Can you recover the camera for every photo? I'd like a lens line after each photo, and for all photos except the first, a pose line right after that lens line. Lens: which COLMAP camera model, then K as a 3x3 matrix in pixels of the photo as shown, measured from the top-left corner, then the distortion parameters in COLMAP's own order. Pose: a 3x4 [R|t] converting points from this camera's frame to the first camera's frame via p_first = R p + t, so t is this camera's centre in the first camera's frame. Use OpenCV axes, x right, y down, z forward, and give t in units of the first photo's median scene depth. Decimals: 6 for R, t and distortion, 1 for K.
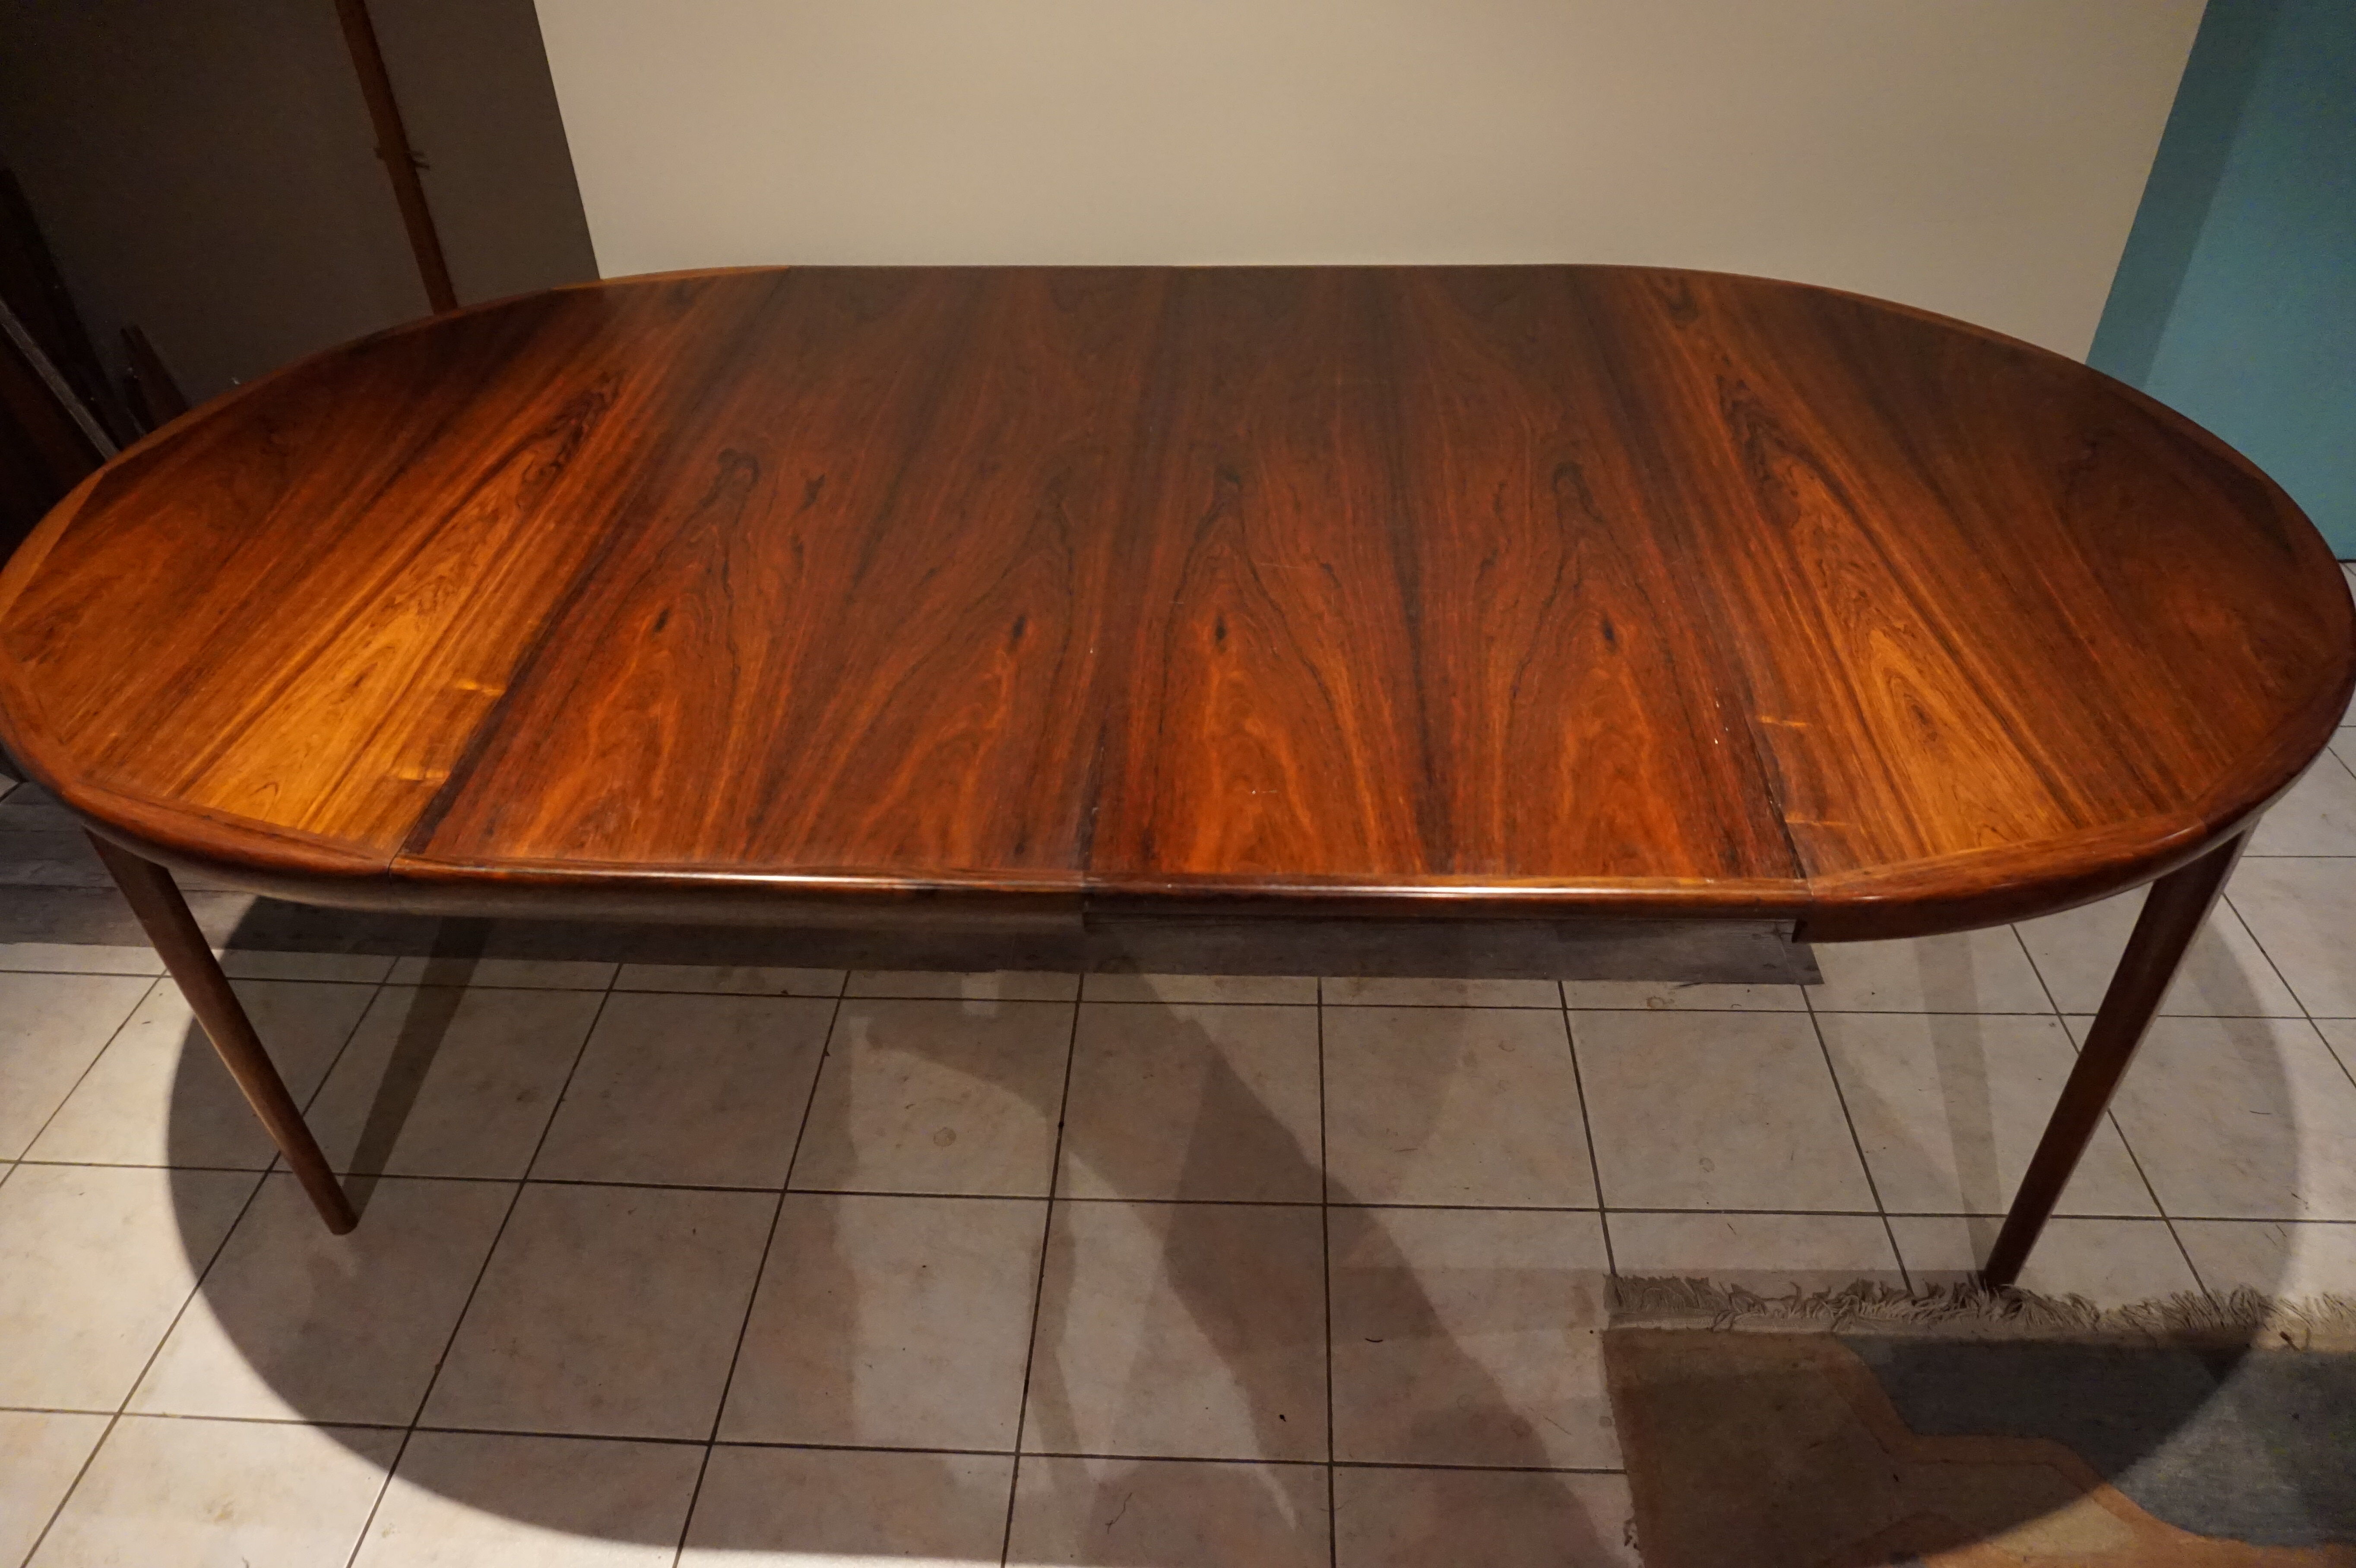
lens RADIAL K [[1625.0, 0, 1177.7], [0, 1625.0, 863.3], [0, 0, 1]] dist [-0.008483, 0.002177]
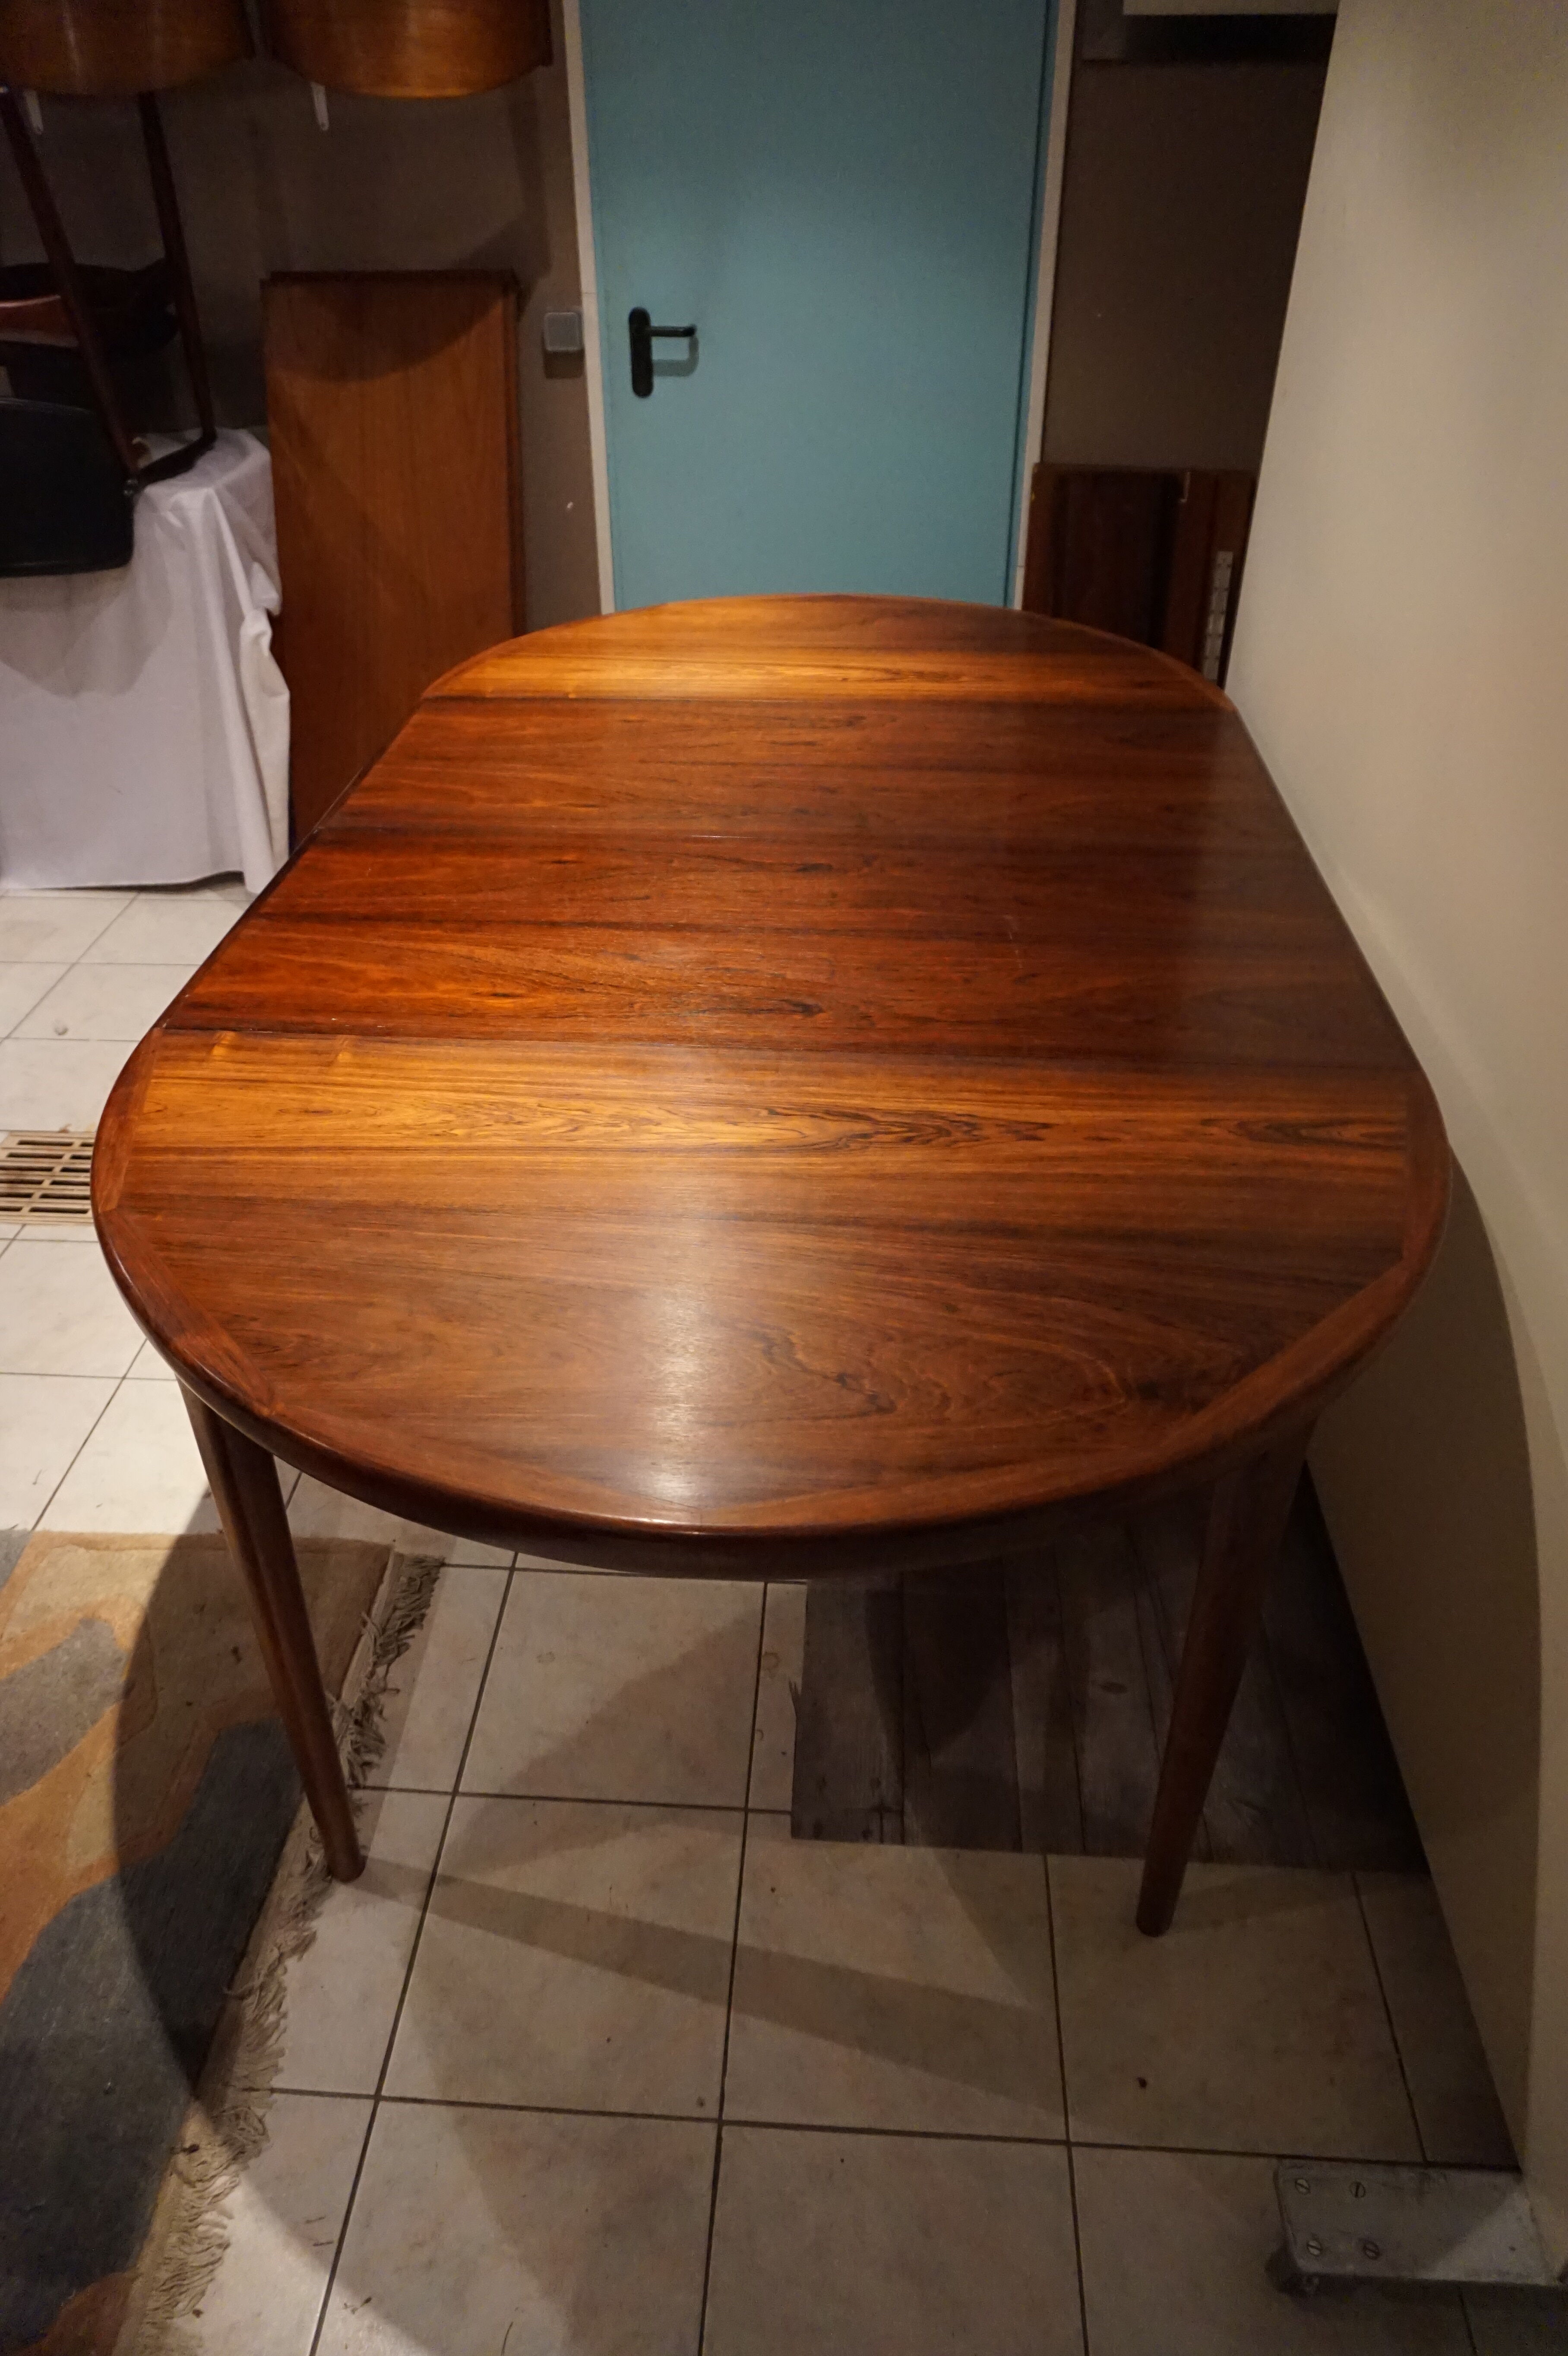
lens RADIAL K [[1516.9, 0, 700.3], [0, 1516.9, 1187.0], [0, 0, 1]] dist [-0.037979, 0.000353]
pose [[-0.053674, 0.600359, -0.797927, 0.959290], [-0.632827, 0.597673, 0.492257, -0.543778], [0.772431, 0.531371, 0.347844, 0.646514]]
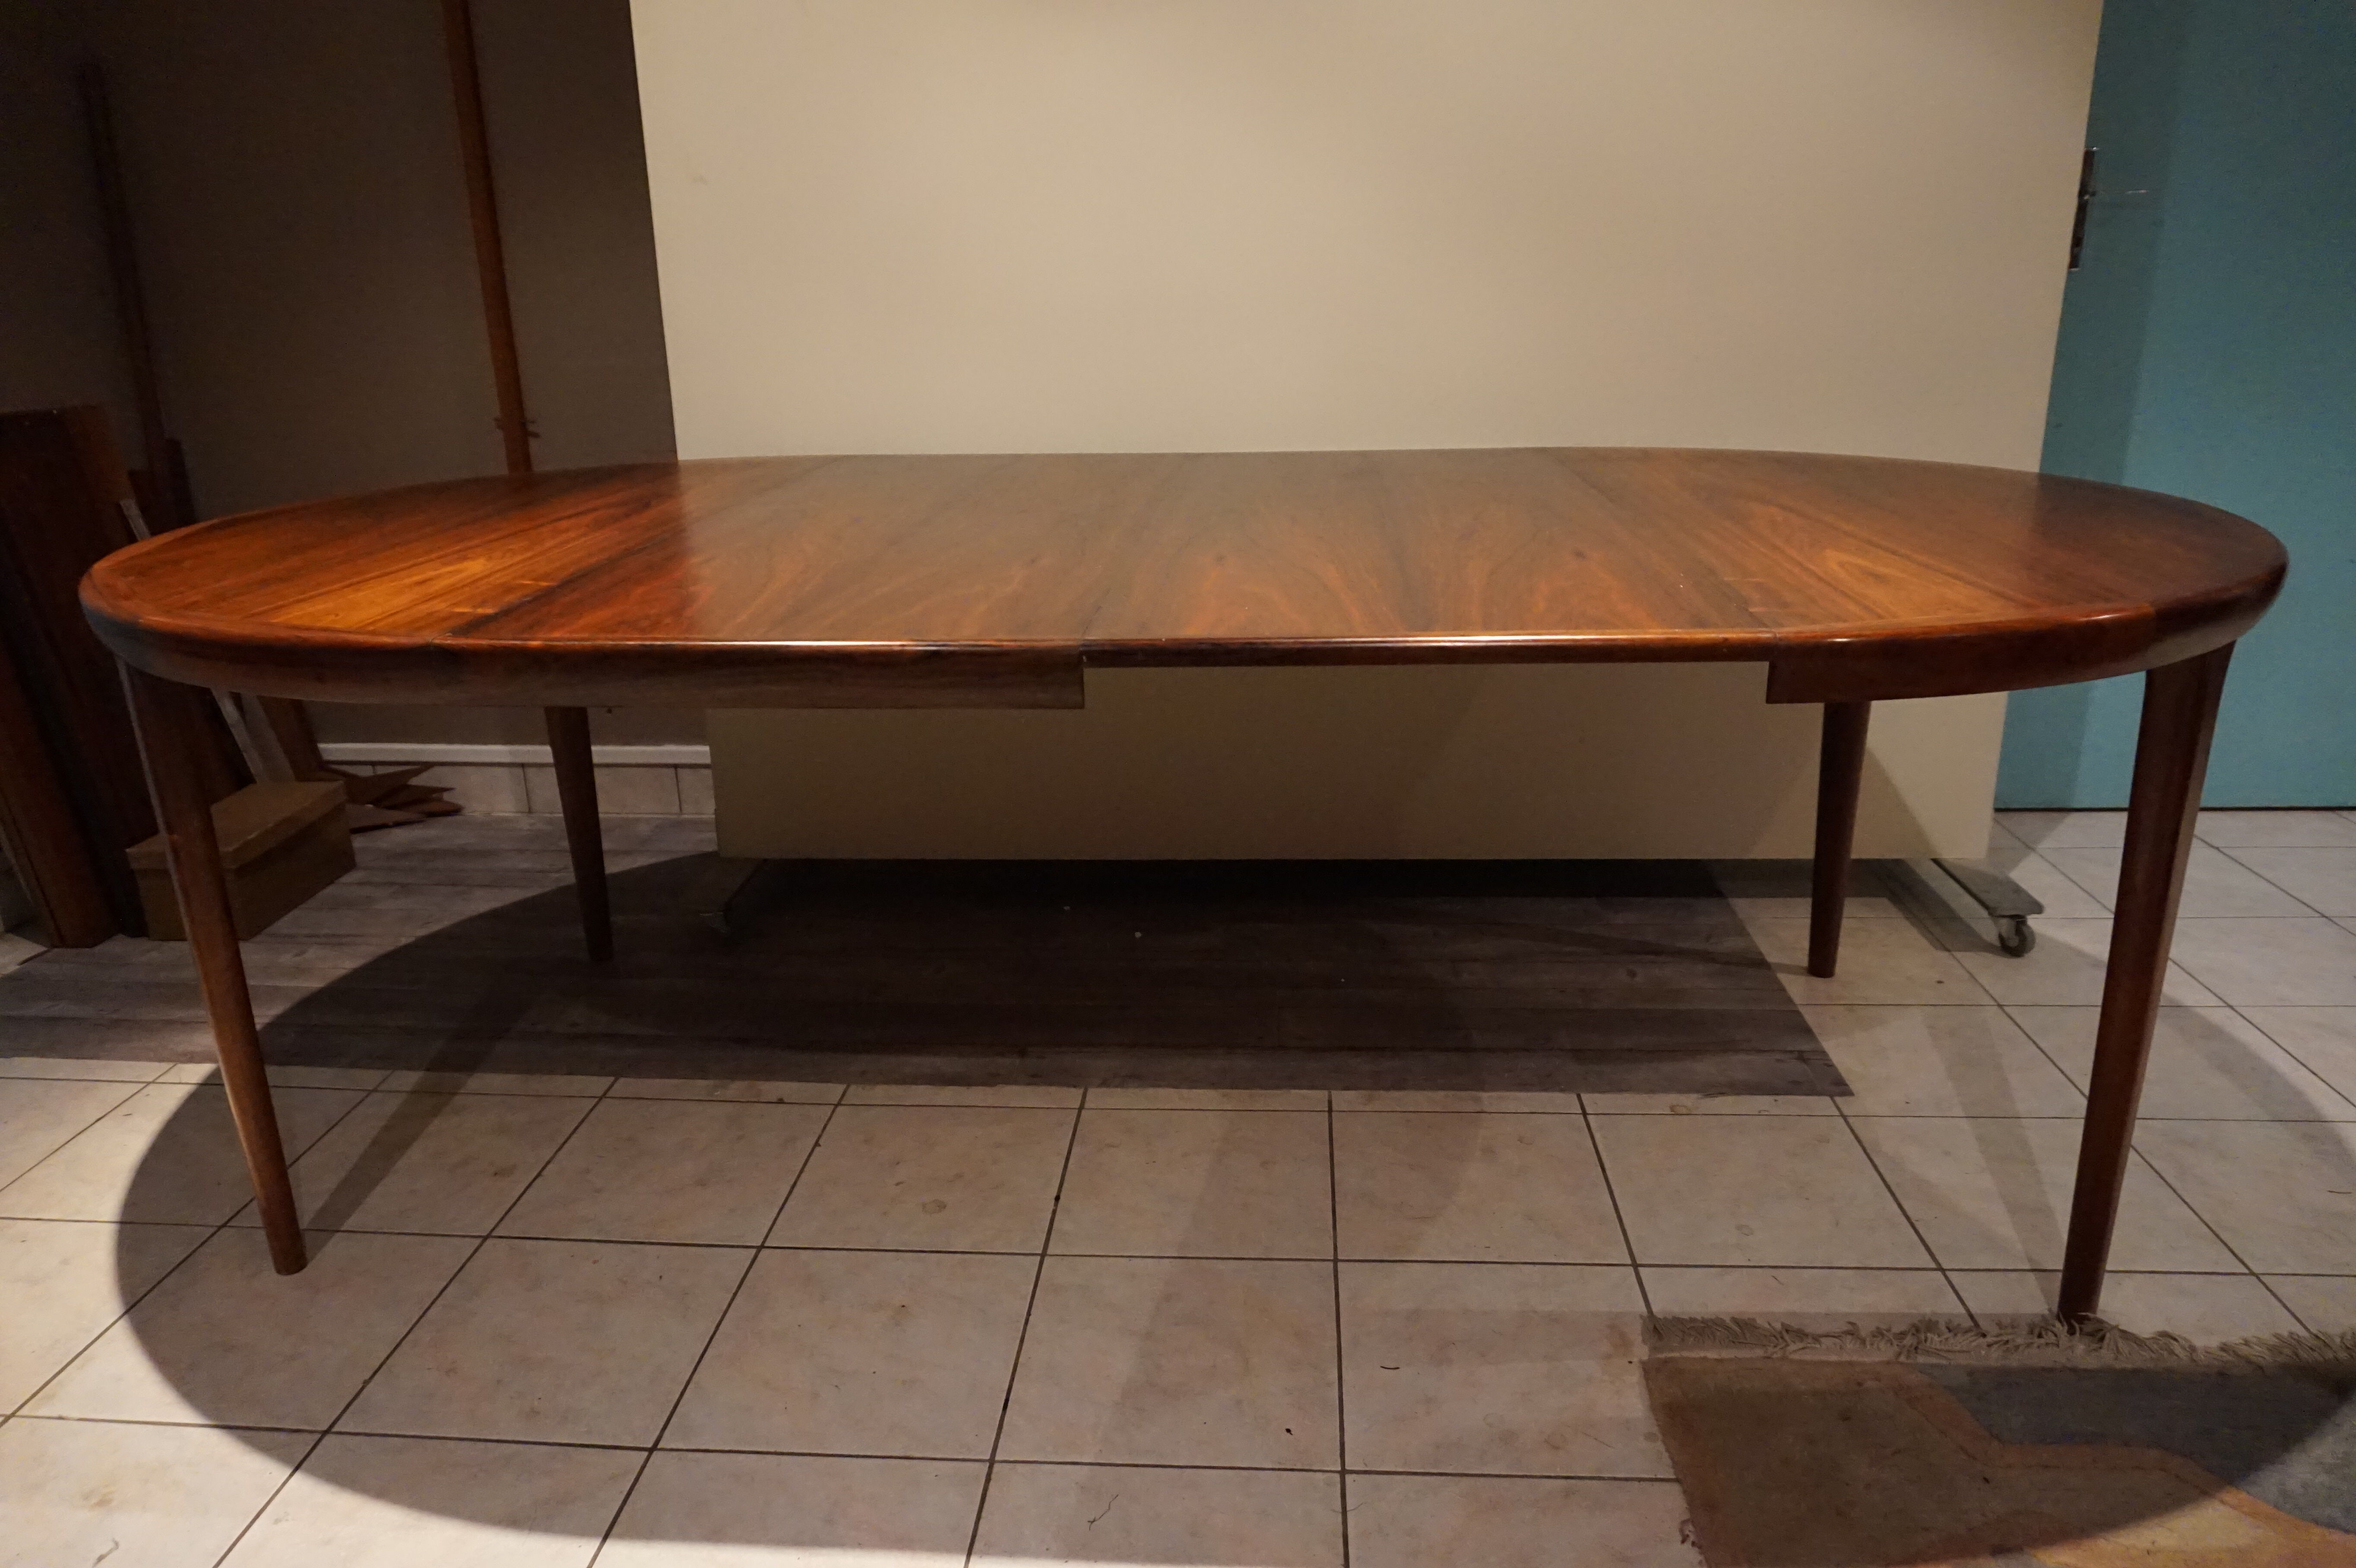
lens RADIAL K [[1646.1, 0, 1169.1], [0, 1646.1, 853.6], [0, 0, 1]] dist [-0.000438, 0.002743]
pose [[0.999680, 0.008351, -0.023869, 0.016658], [-0.016129, 0.937545, -0.347490, 0.343036], [0.019476, 0.347764, 0.937380, 0.032332]]
